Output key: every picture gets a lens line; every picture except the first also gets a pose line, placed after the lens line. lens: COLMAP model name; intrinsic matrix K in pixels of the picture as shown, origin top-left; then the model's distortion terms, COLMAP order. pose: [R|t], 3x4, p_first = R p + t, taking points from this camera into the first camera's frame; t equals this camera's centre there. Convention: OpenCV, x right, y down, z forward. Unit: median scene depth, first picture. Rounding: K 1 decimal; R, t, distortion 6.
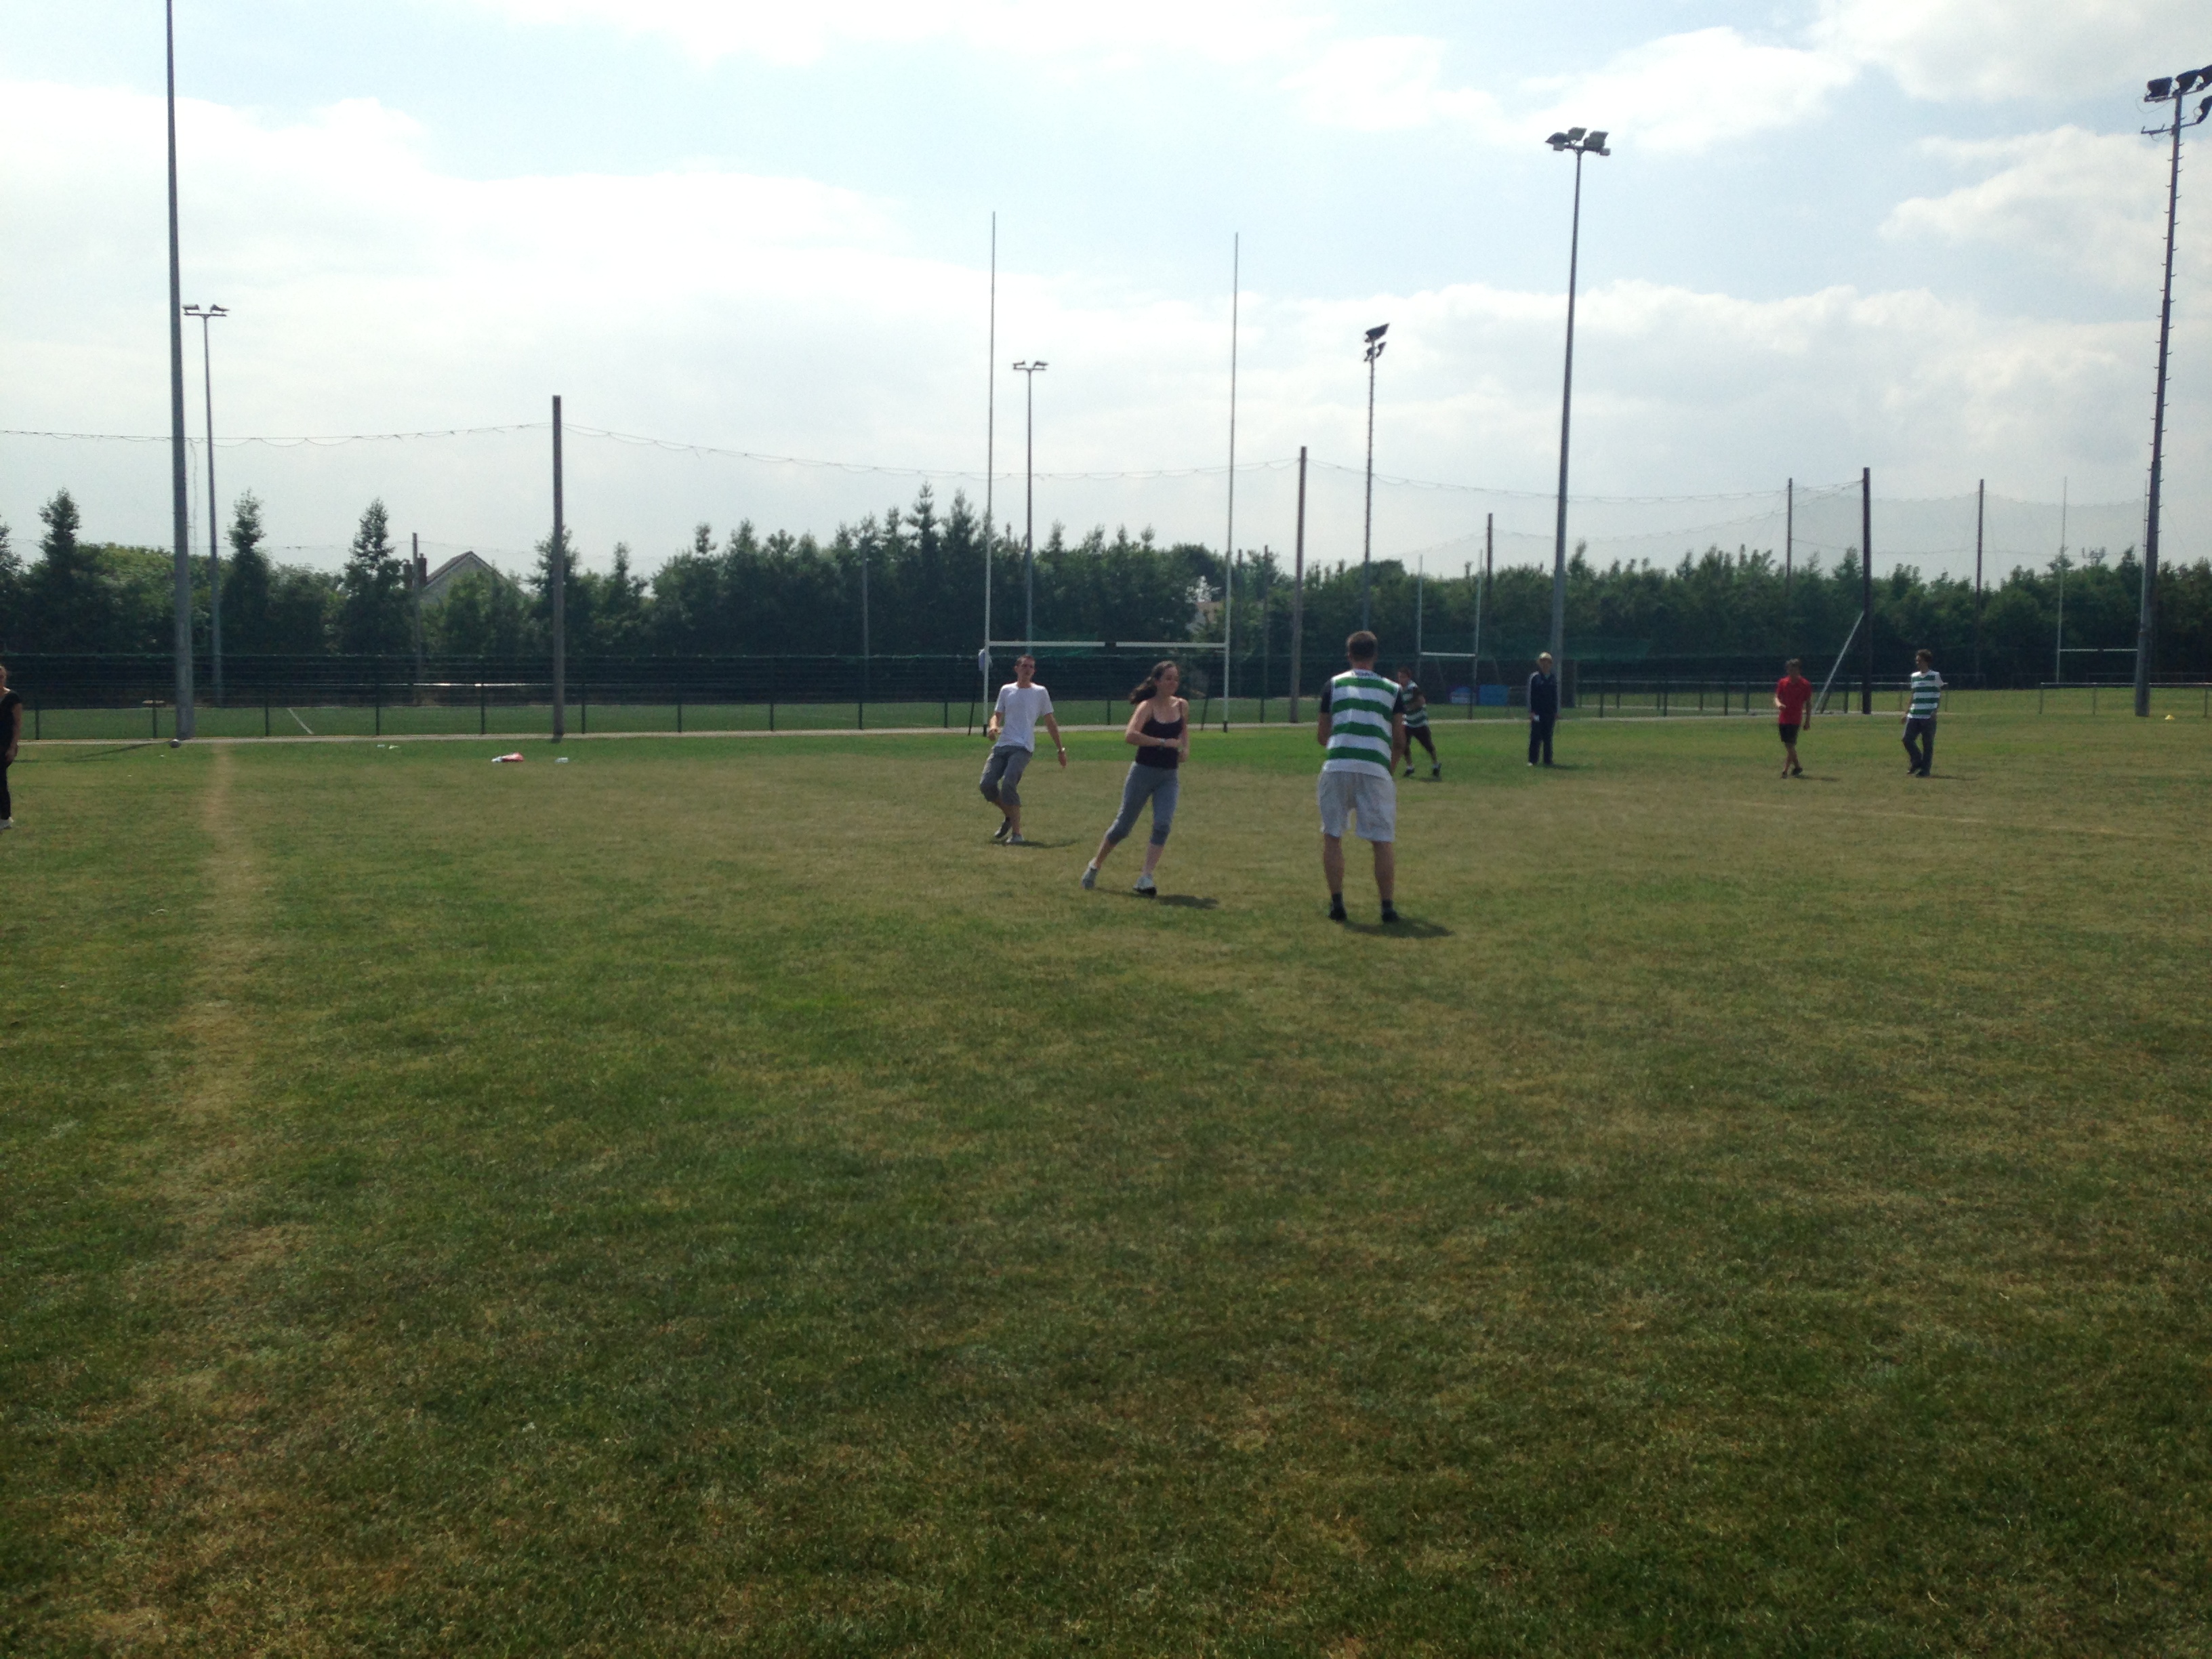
lens RADIAL K [[2036.1, 0, 1102.5], [0, 2036.1, 899.3], [0, 0, 1]] dist [0.060561, 0.000000]
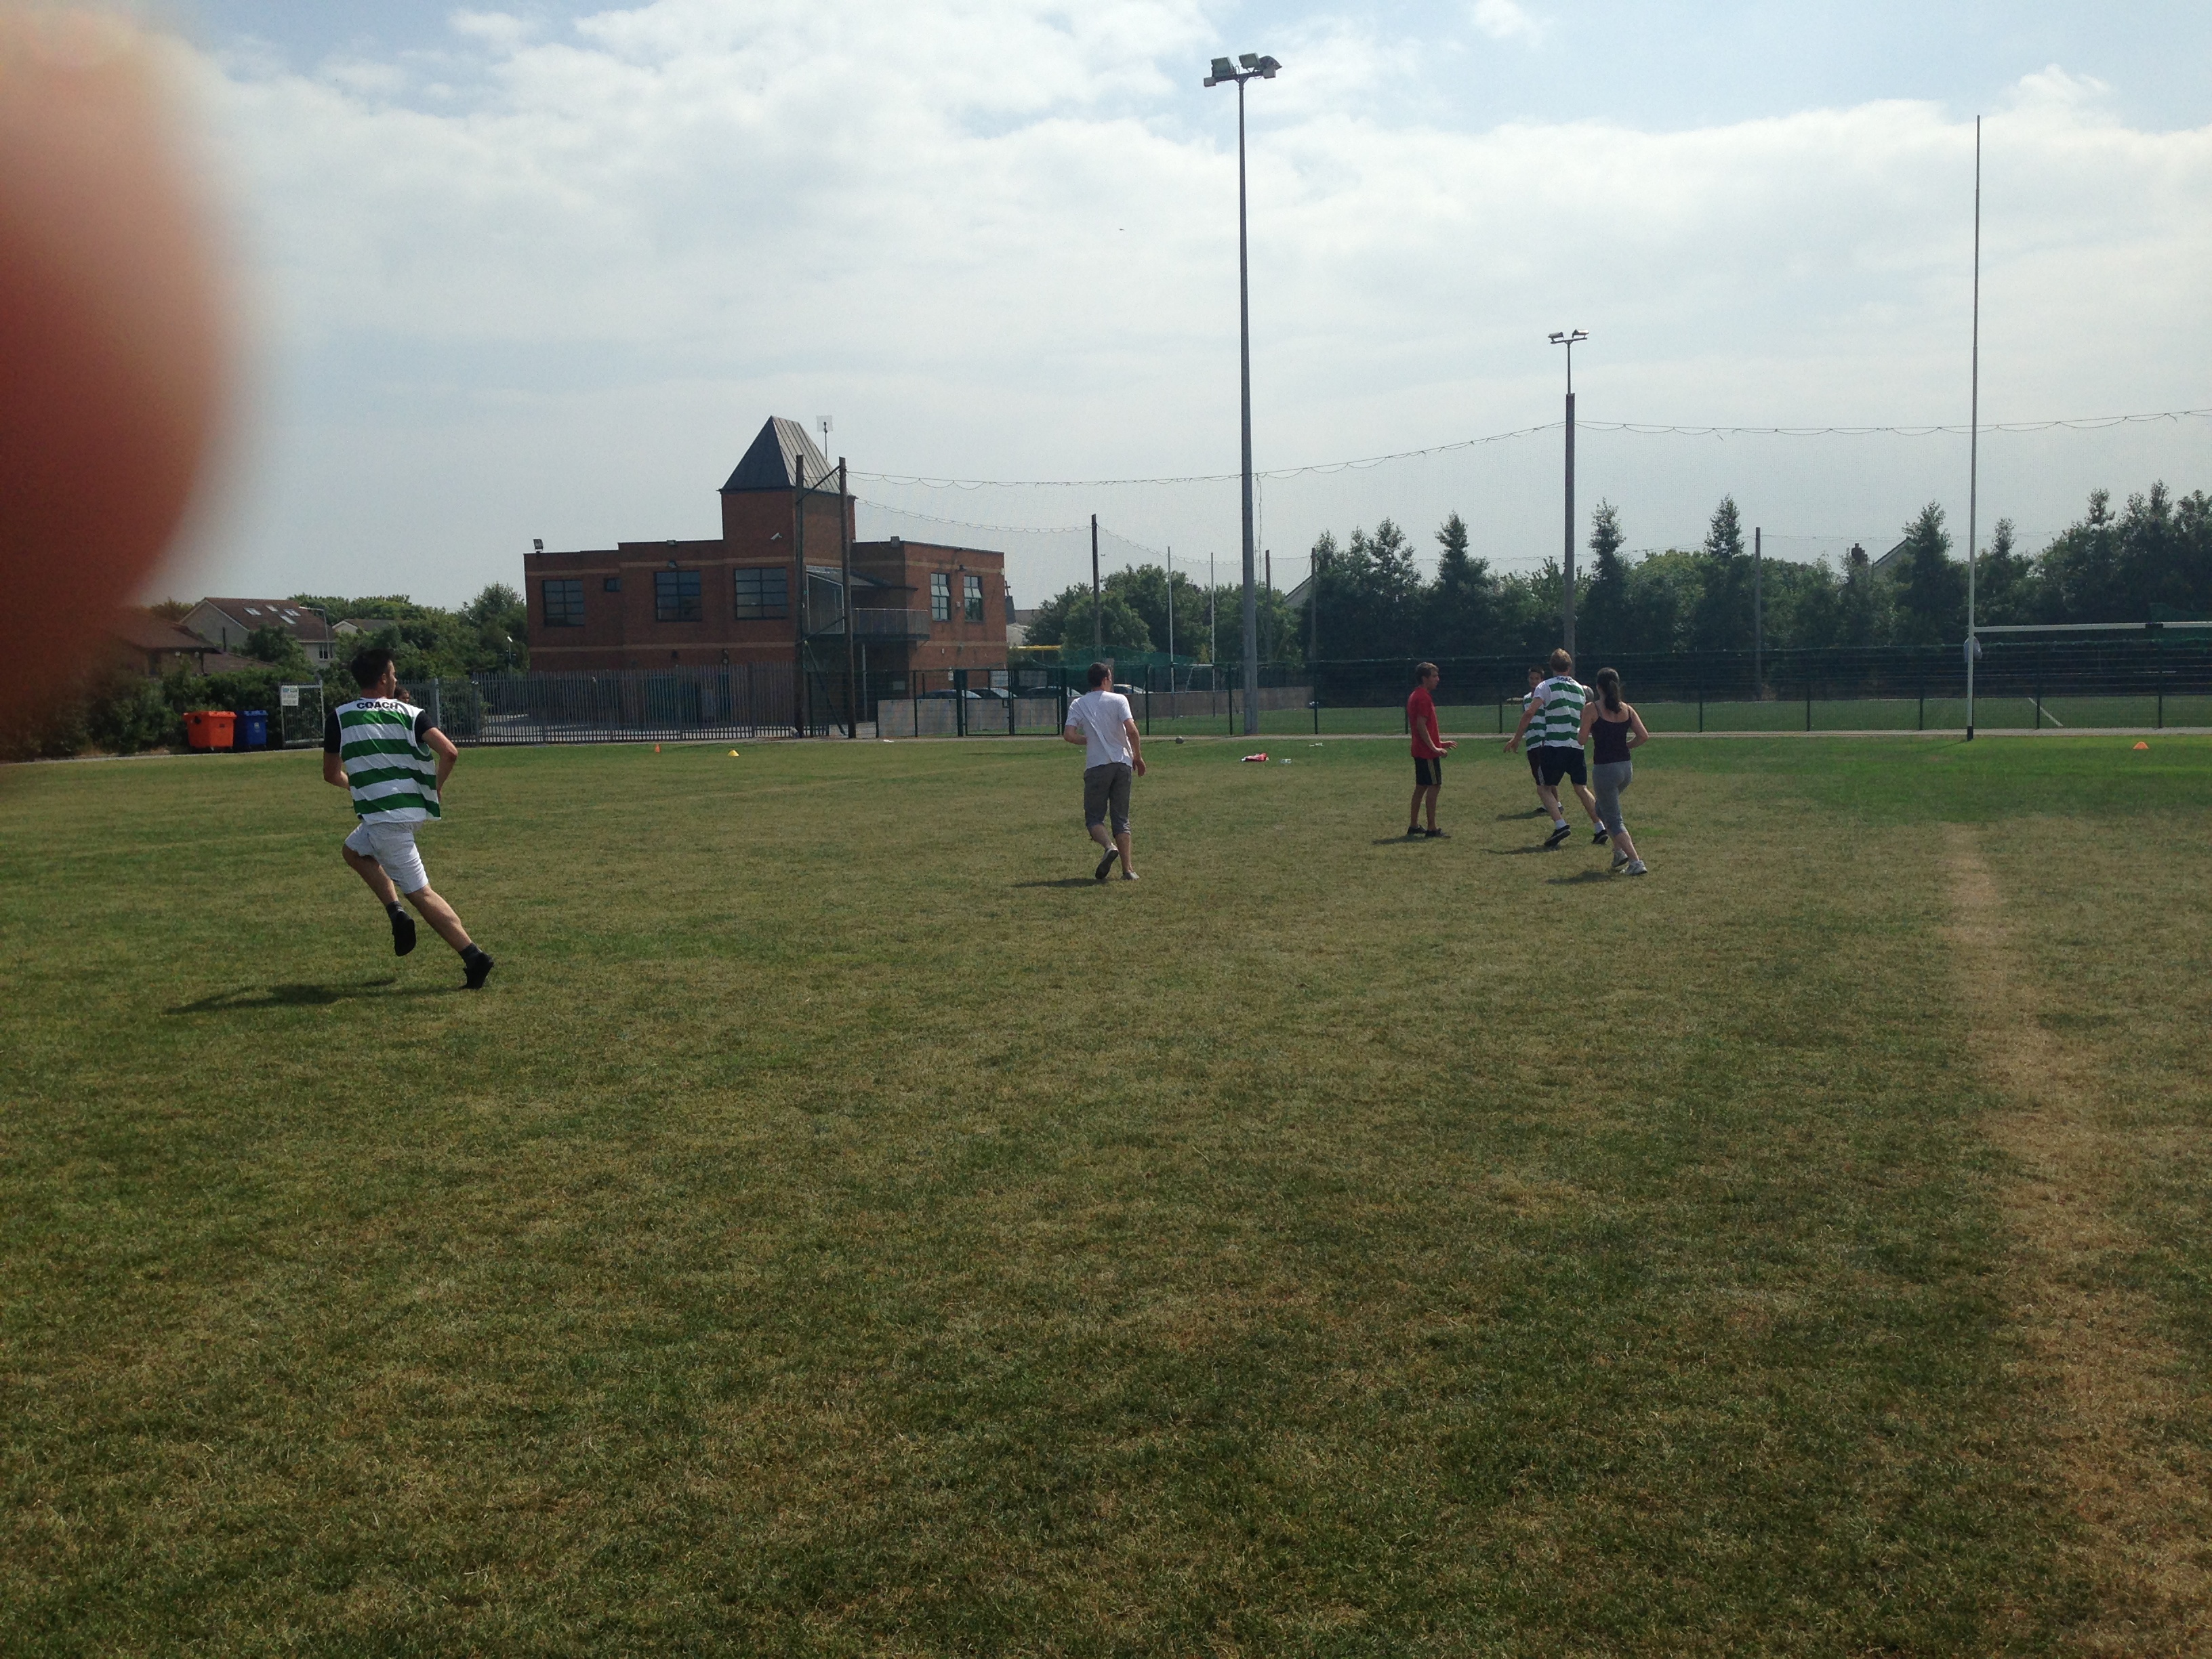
lens RADIAL K [[2036.1, 0, 1092.1], [0, 2036.1, 842.1], [0, 0, 1]] dist [0.060561, 0.000000]
pose [[0.696201, 0.048416, -0.716212, 1.293897], [-0.064450, 0.997909, 0.004810, -0.081685], [0.714948, 0.042811, 0.697866, 0.657281]]
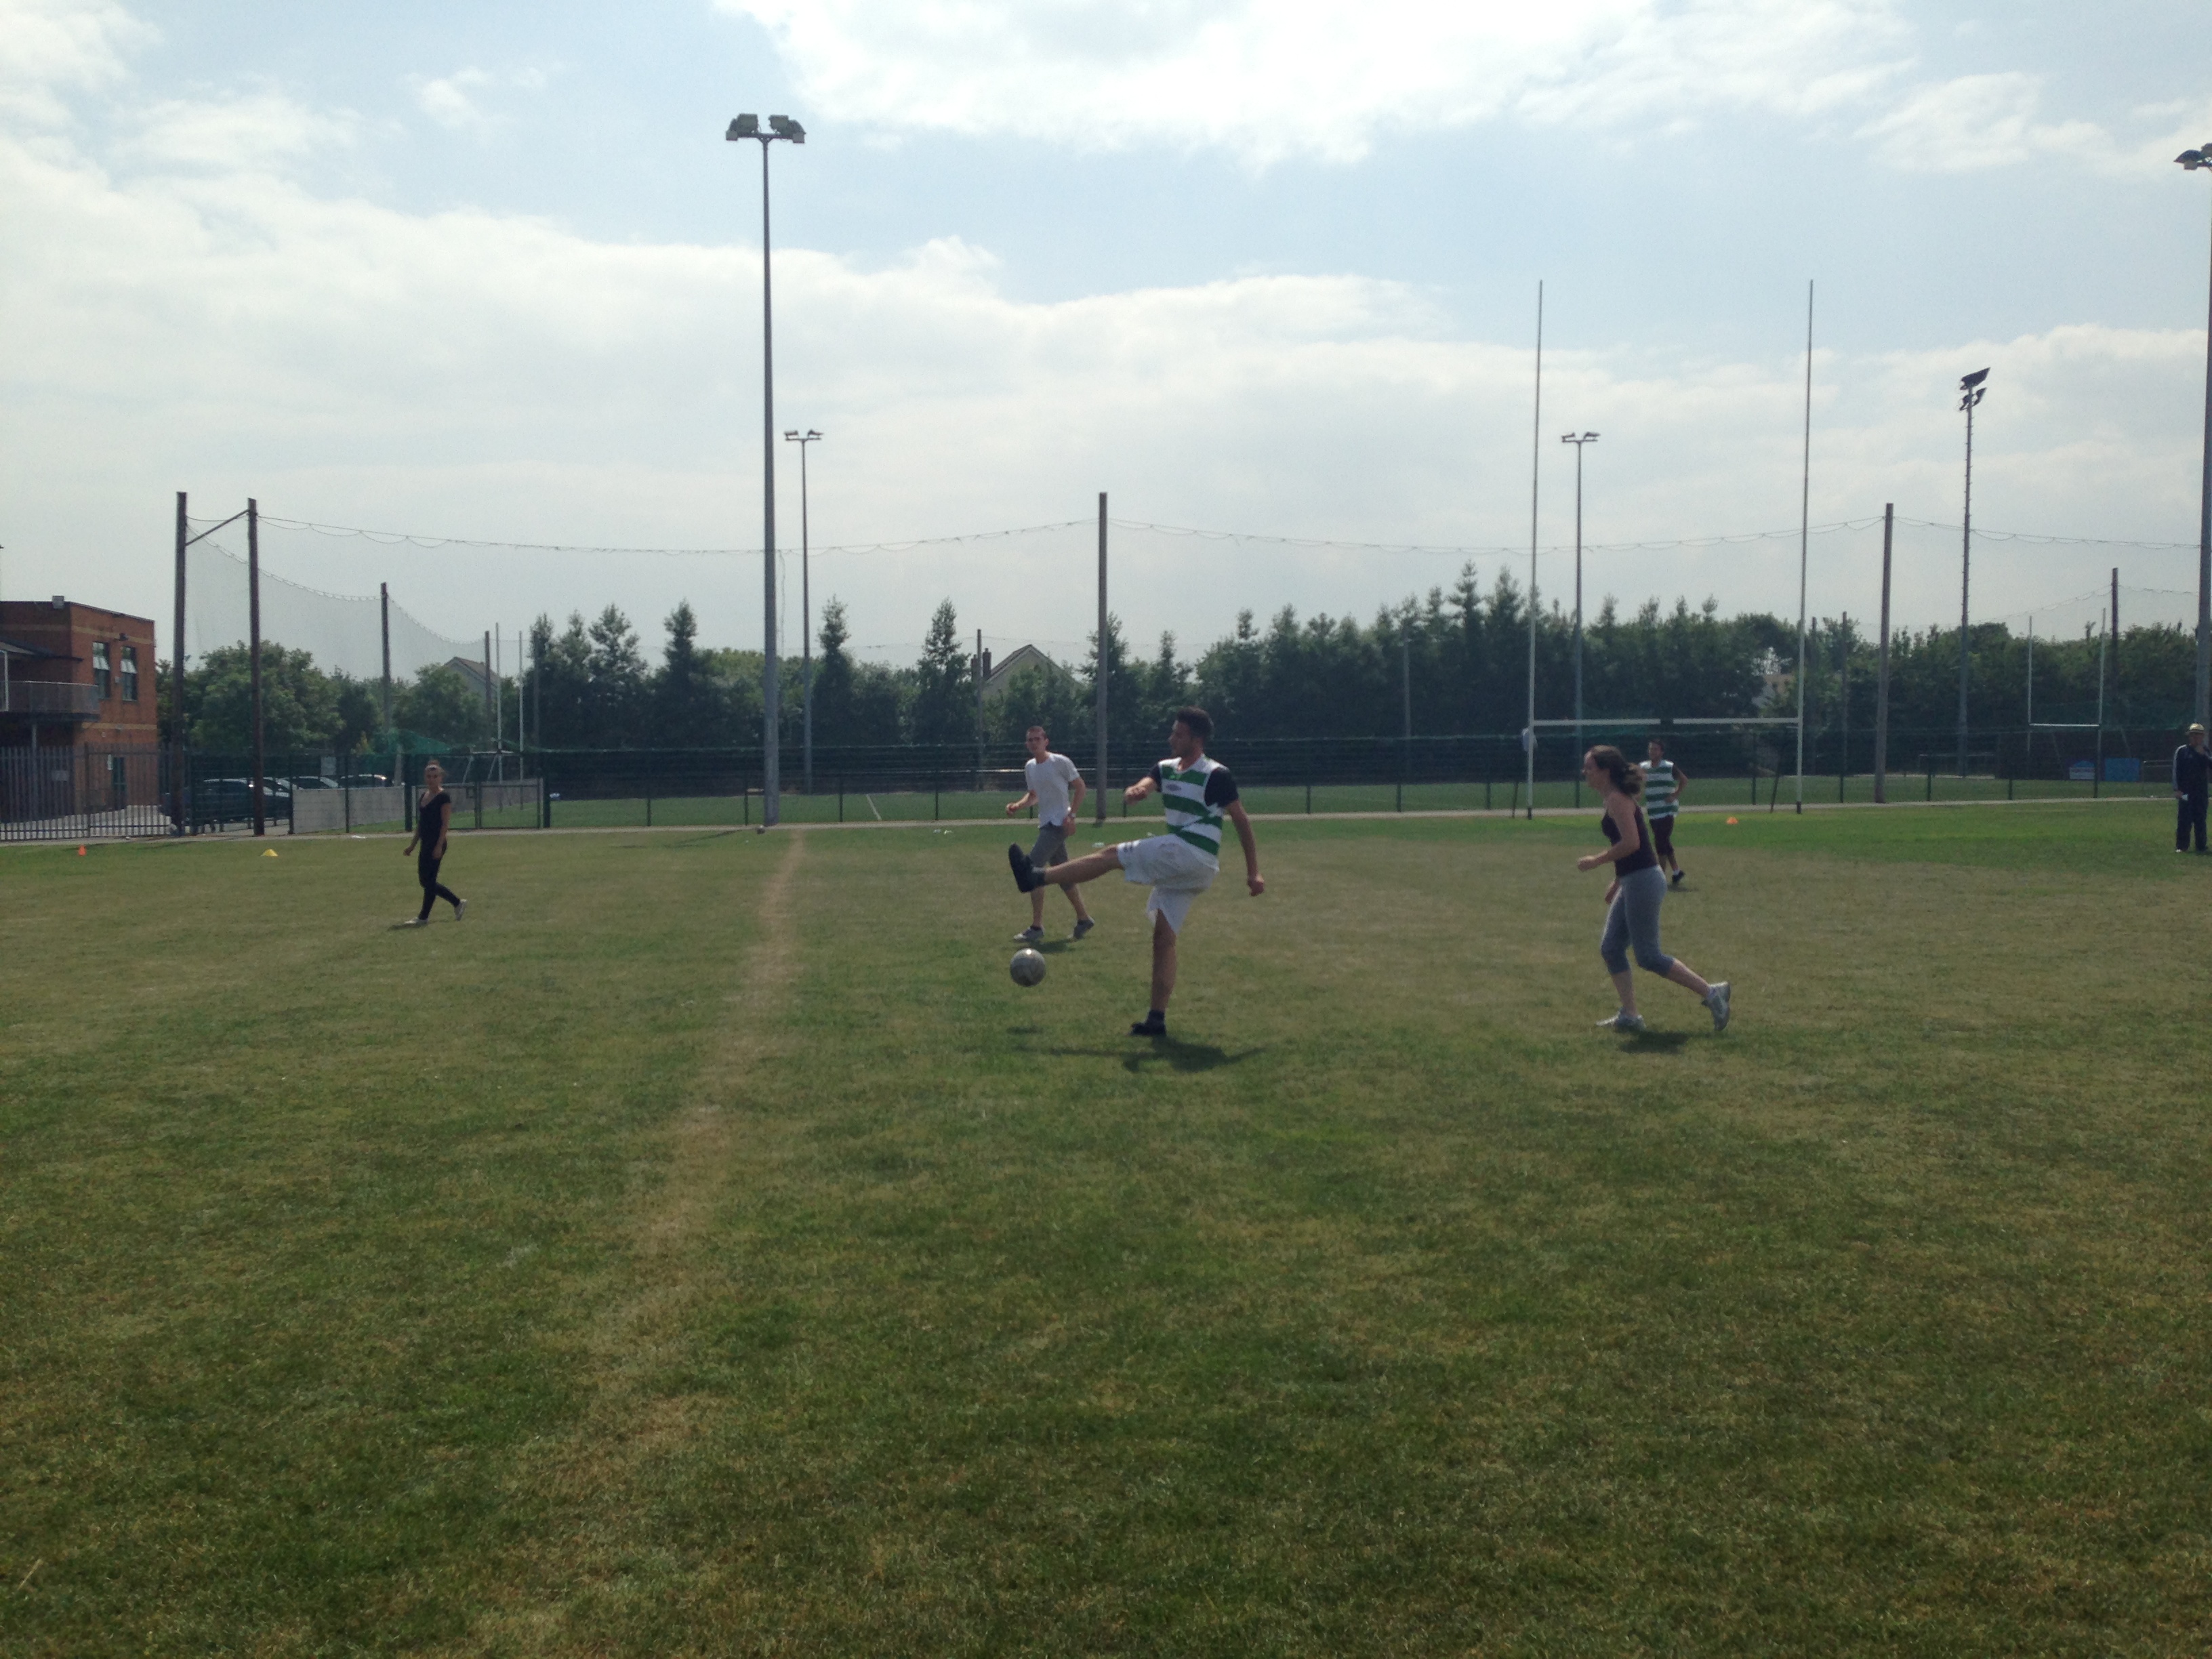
lens RADIAL K [[2036.1, 0, 1059.4], [0, 2036.1, 863.3], [0, 0, 1]] dist [0.060561, 0.000000]
pose [[0.959975, 0.003735, -0.280060, 0.000640], [-0.019663, 0.998343, -0.054087, -0.012649], [0.279393, 0.057429, 0.958458, 0.084239]]
